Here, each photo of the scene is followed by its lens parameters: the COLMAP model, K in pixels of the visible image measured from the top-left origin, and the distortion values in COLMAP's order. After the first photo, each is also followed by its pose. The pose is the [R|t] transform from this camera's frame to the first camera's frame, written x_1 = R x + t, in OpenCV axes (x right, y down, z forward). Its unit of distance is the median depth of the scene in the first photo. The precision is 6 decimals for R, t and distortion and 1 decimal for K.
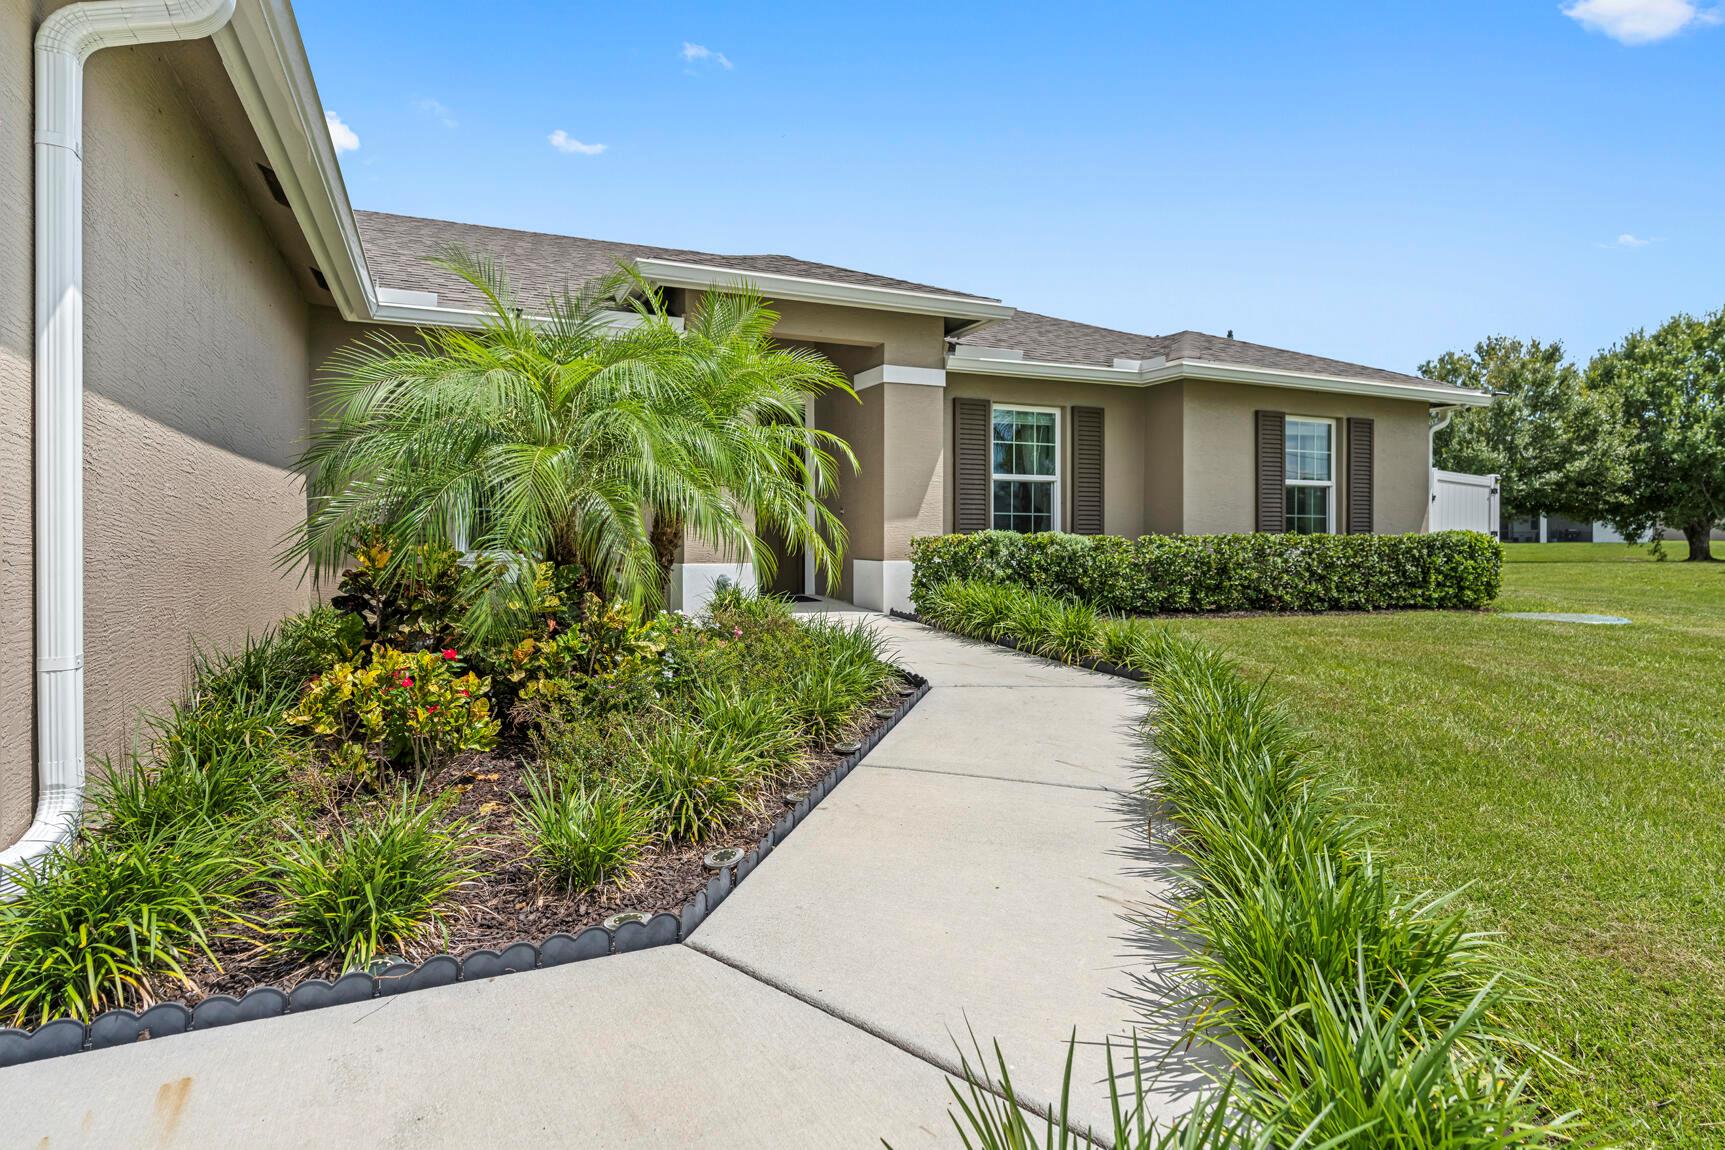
lens RADIAL K [[906.0, 0, 861.7], [0, 906.0, 569.1], [0, 0, 1]] dist [-0.002847, -0.000183]
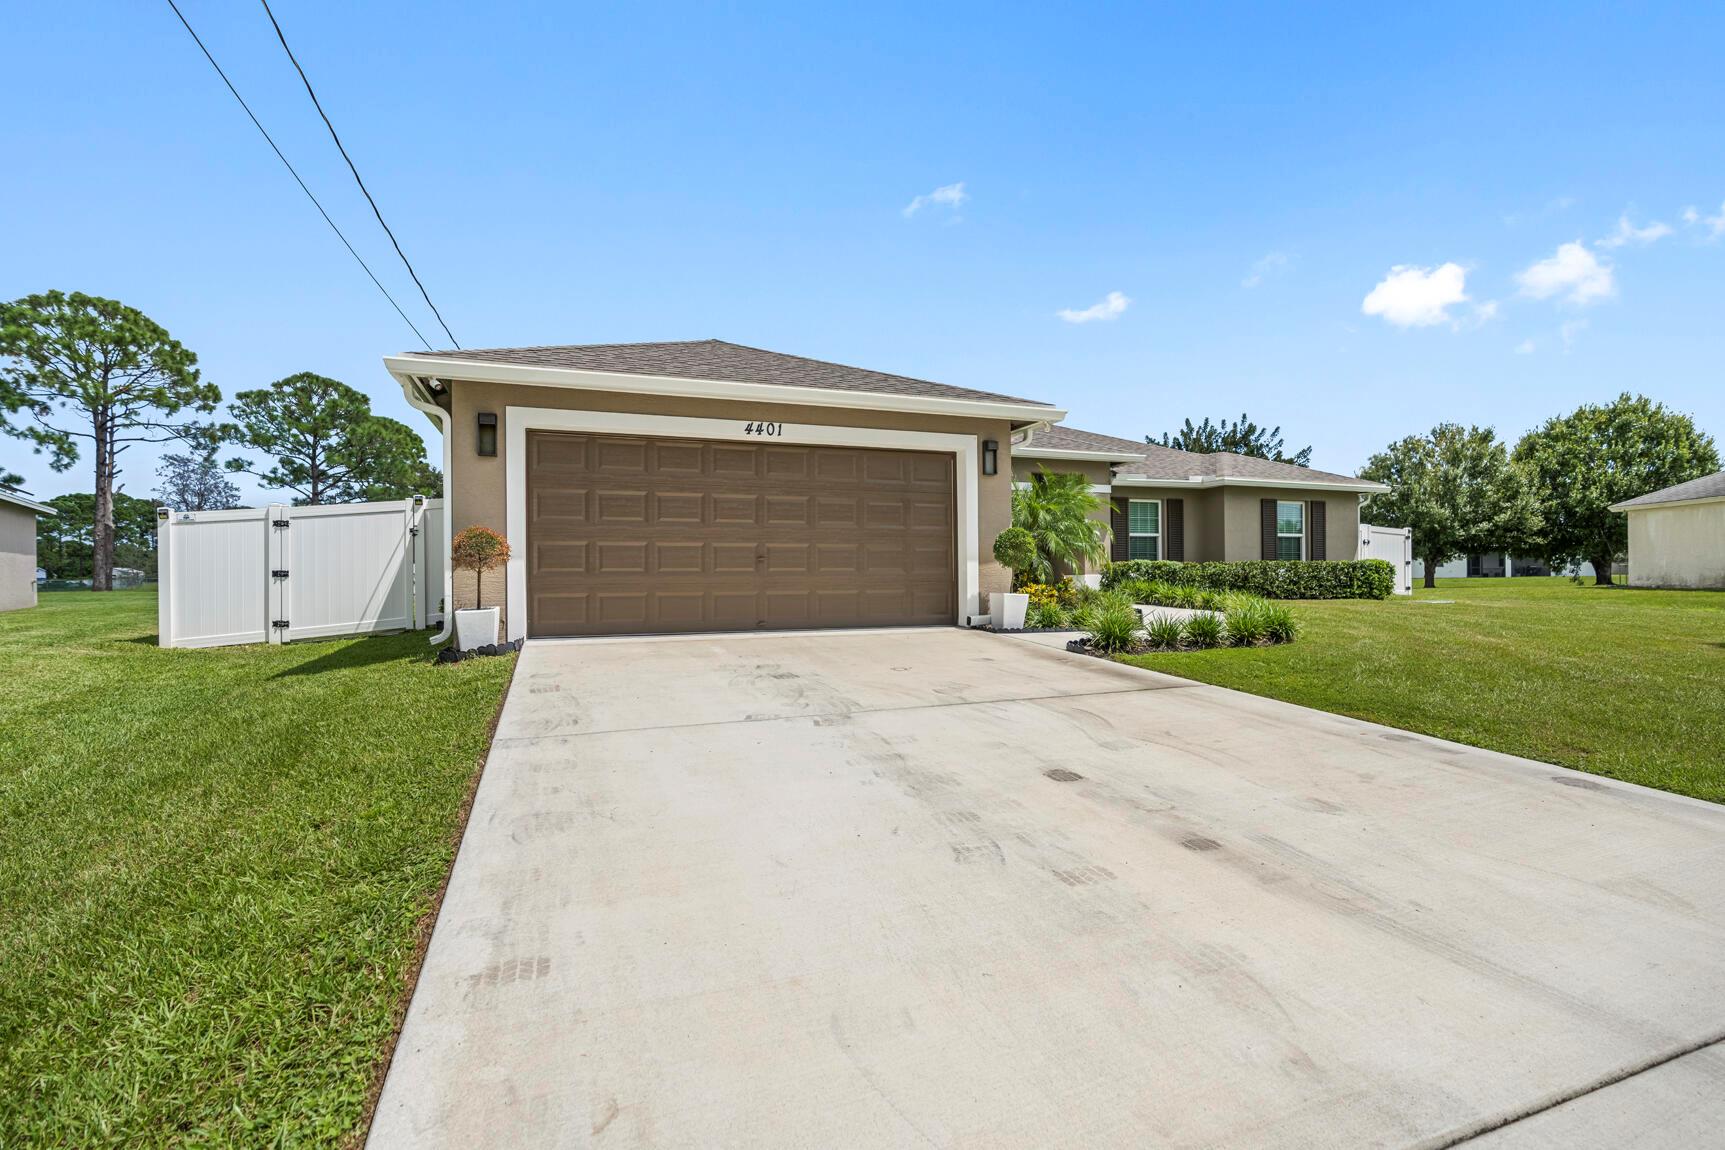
lens RADIAL K [[789.4, 0, 868.2], [0, 789.4, 605.3], [0, 0, 1]] dist [0.002732, 0.000490]
pose [[0.998192, -0.009187, -0.059398, -0.113092], [0.008715, 0.999928, -0.008190, 0.022422], [0.059469, 0.007658, 0.998201, -0.271615]]
